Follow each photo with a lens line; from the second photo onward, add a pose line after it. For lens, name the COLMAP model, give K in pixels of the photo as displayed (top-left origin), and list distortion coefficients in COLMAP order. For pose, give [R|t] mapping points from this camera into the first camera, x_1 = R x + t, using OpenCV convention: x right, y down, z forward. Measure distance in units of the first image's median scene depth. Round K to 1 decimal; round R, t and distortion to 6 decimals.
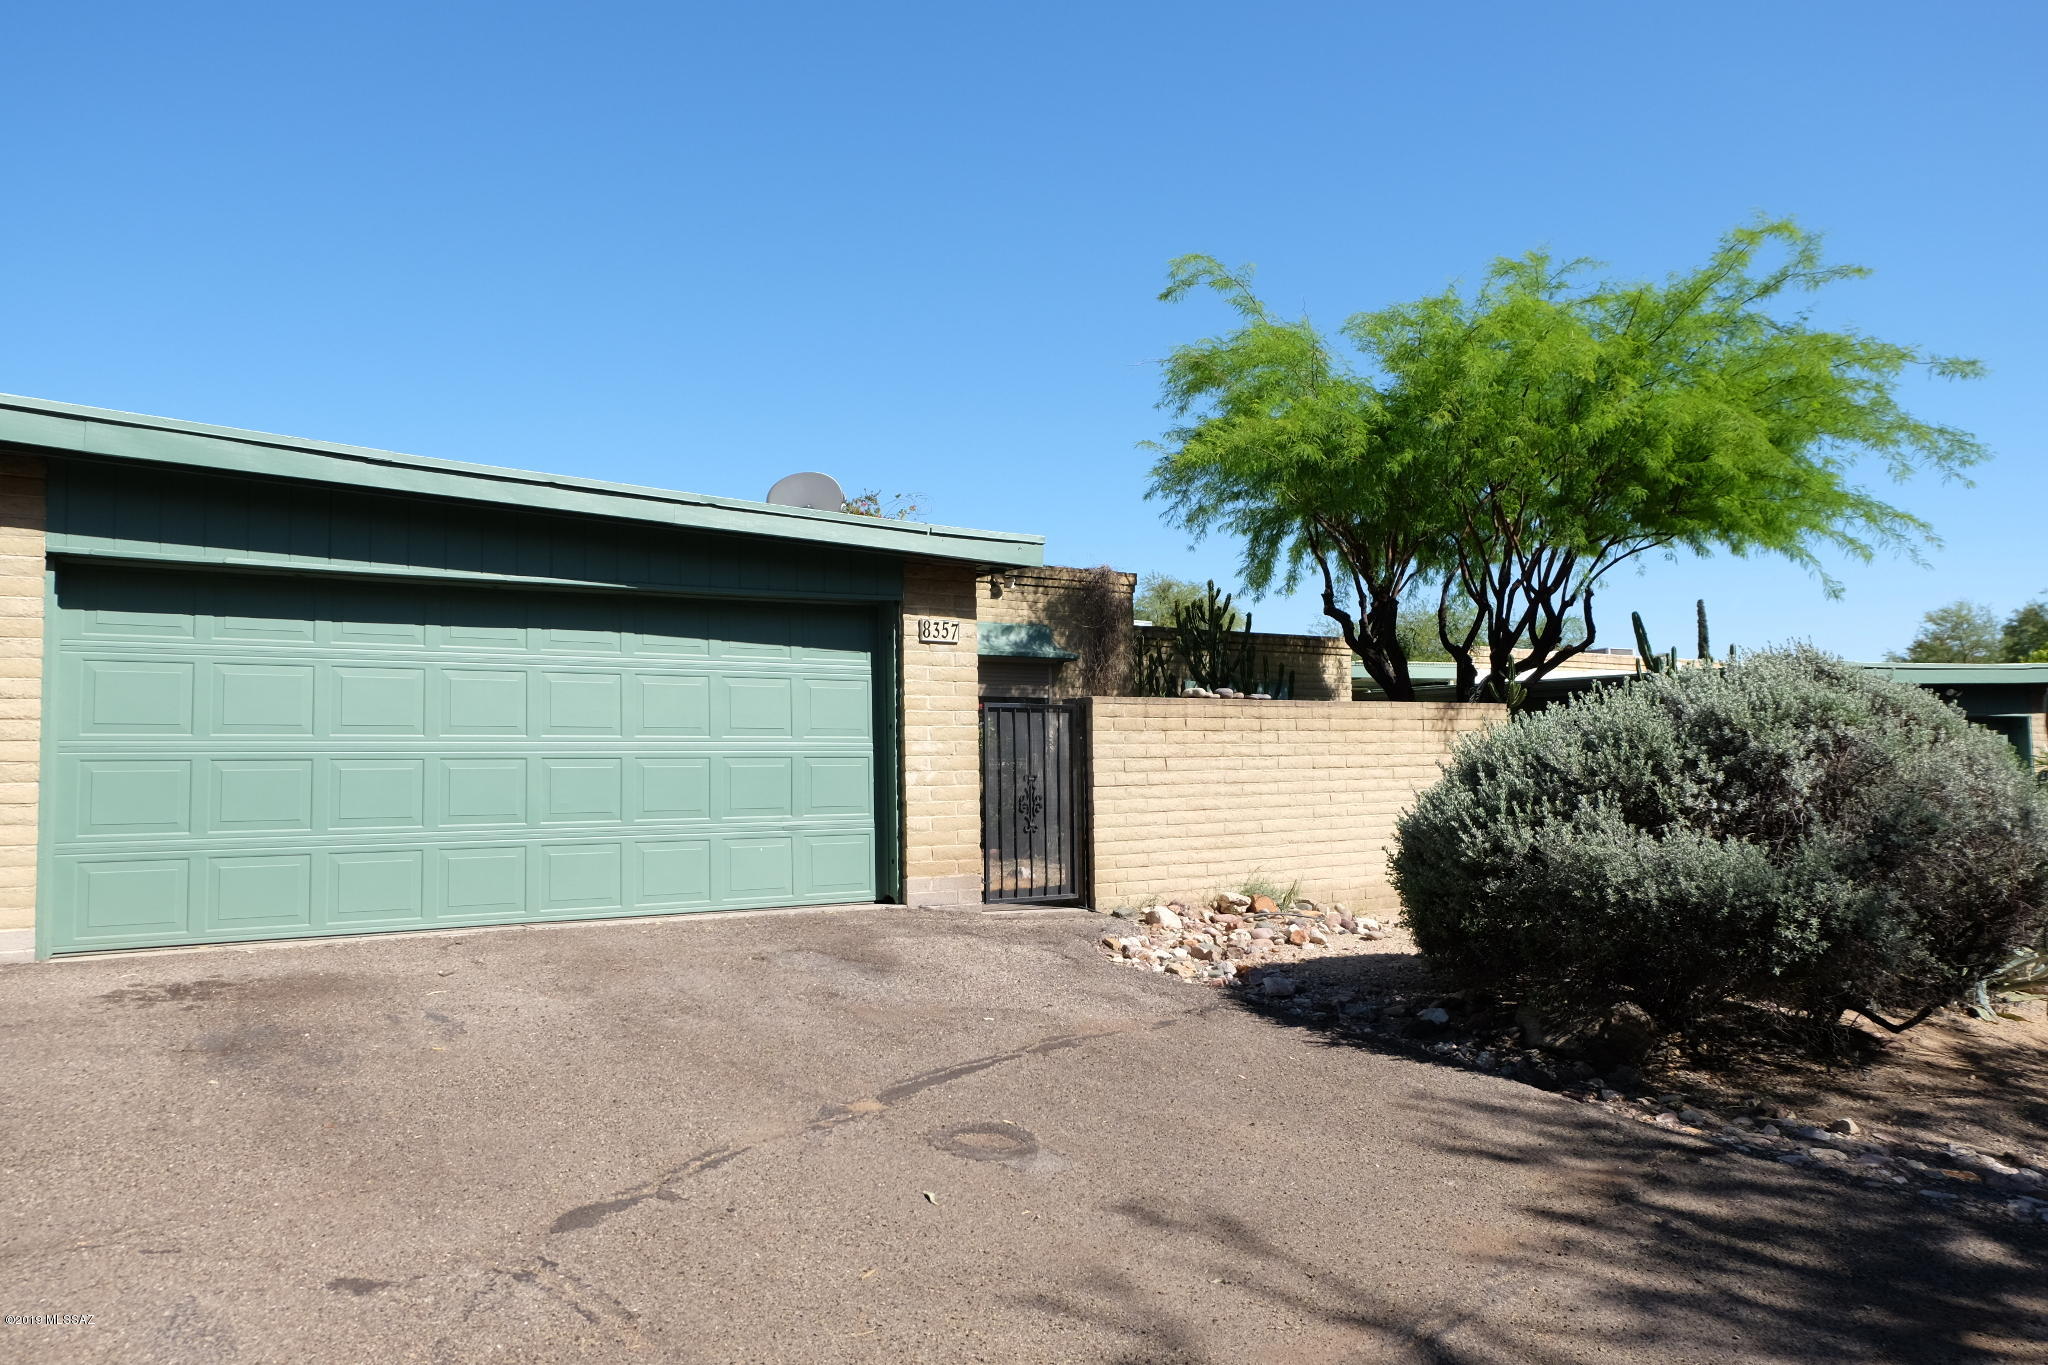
lens RADIAL K [[1461.4, 0, 1015.4], [0, 1461.4, 684.0], [0, 0, 1]] dist [-0.061719, 0.078372]
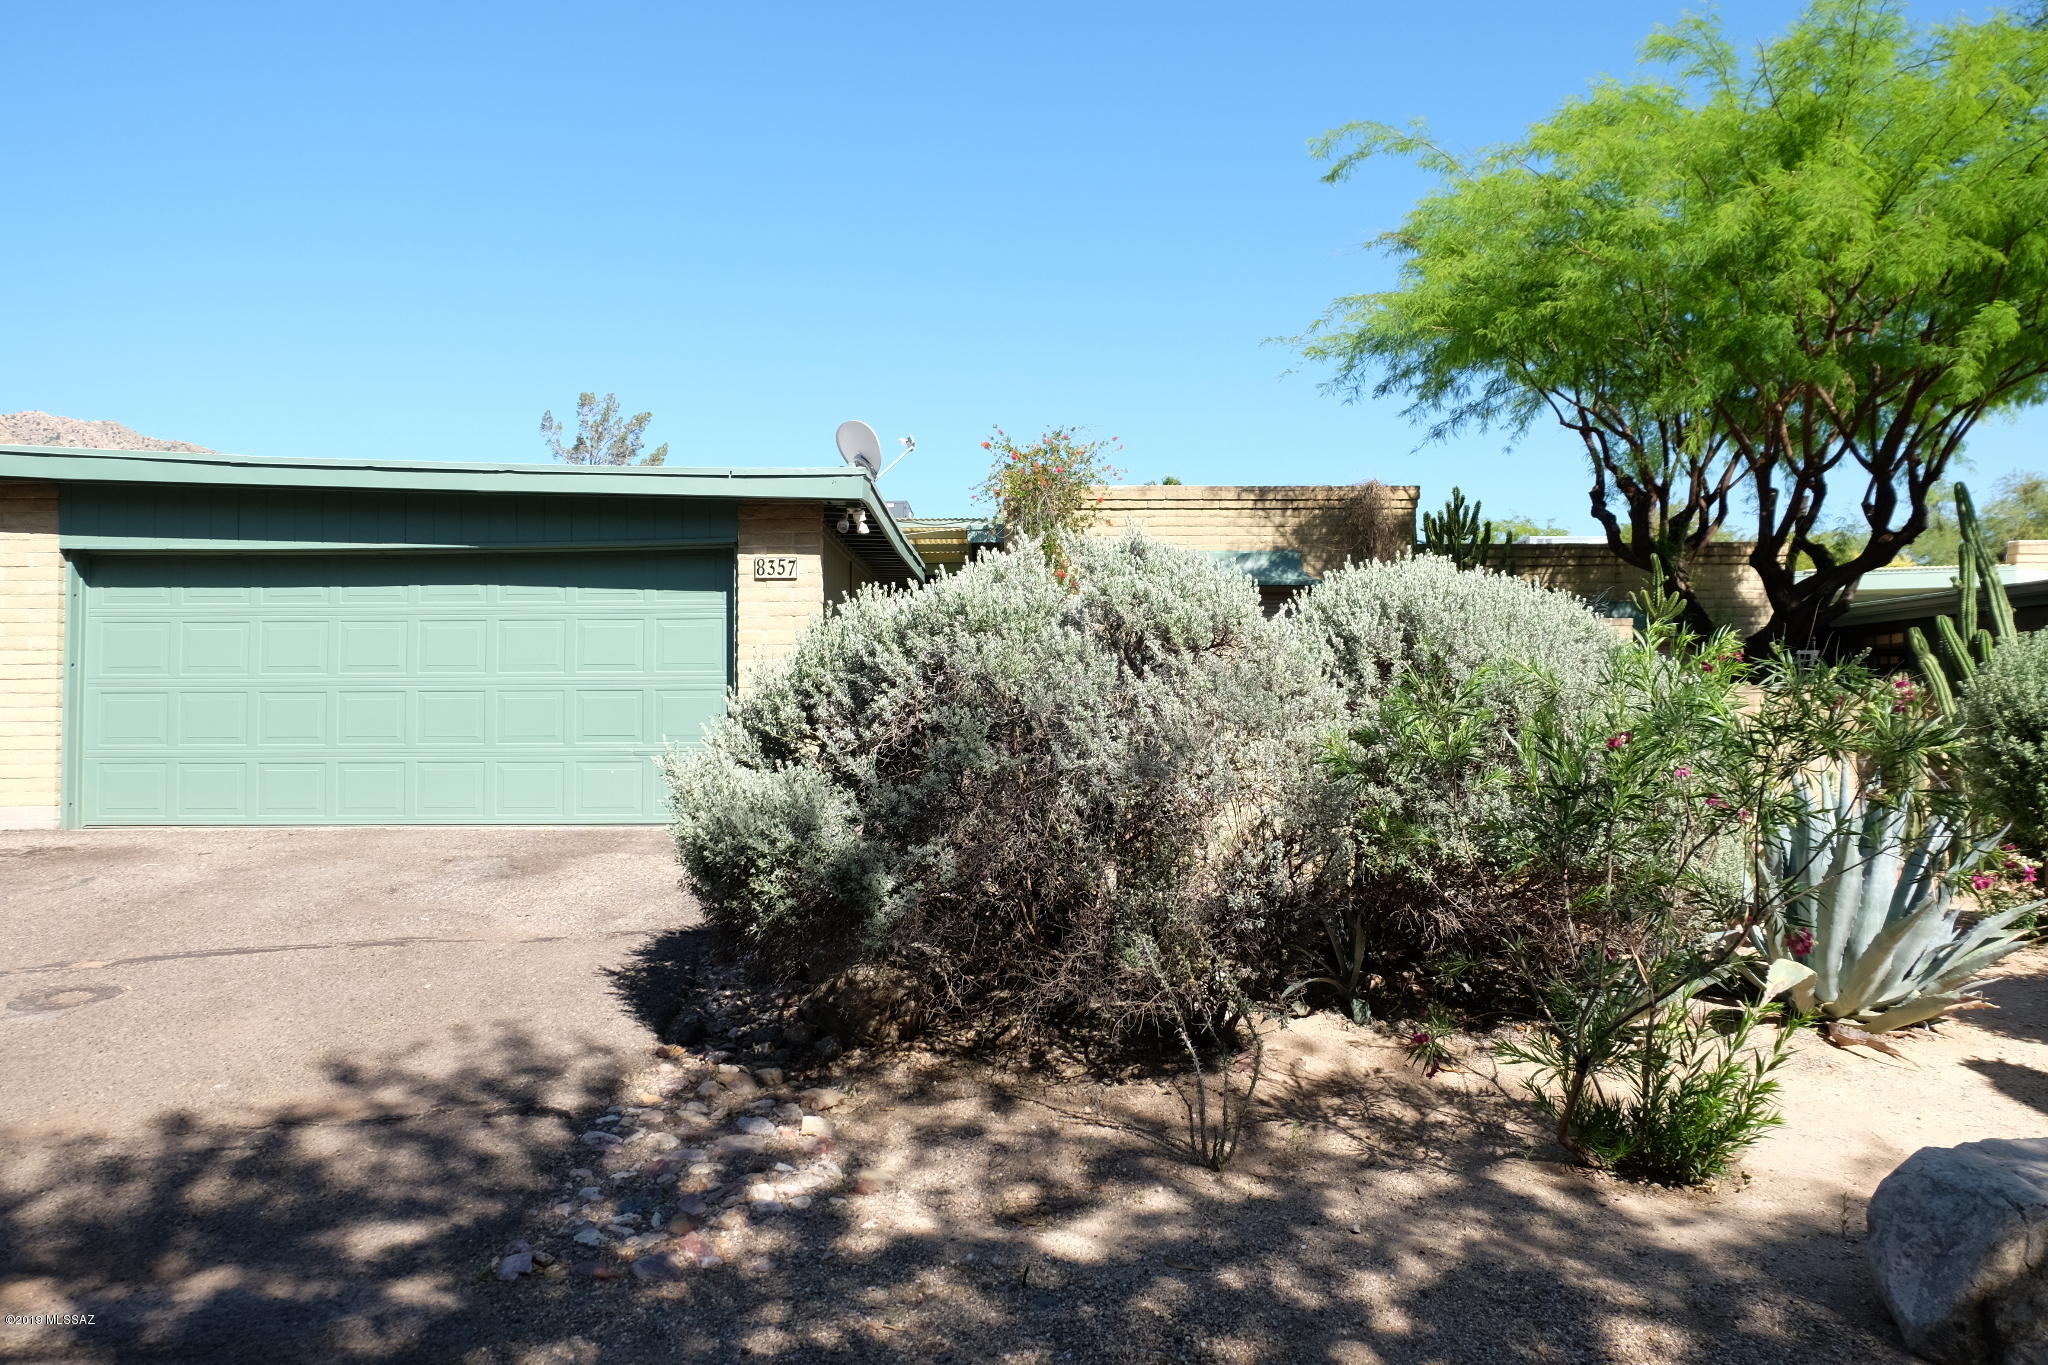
lens RADIAL K [[1461.4, 0, 1015.4], [0, 1461.4, 684.0], [0, 0, 1]] dist [-0.061719, 0.078372]
pose [[0.828921, -0.007201, -0.559320, 0.683375], [0.029131, 0.999116, 0.030309, 0.020111], [0.558607, -0.041417, 0.828398, 0.234173]]
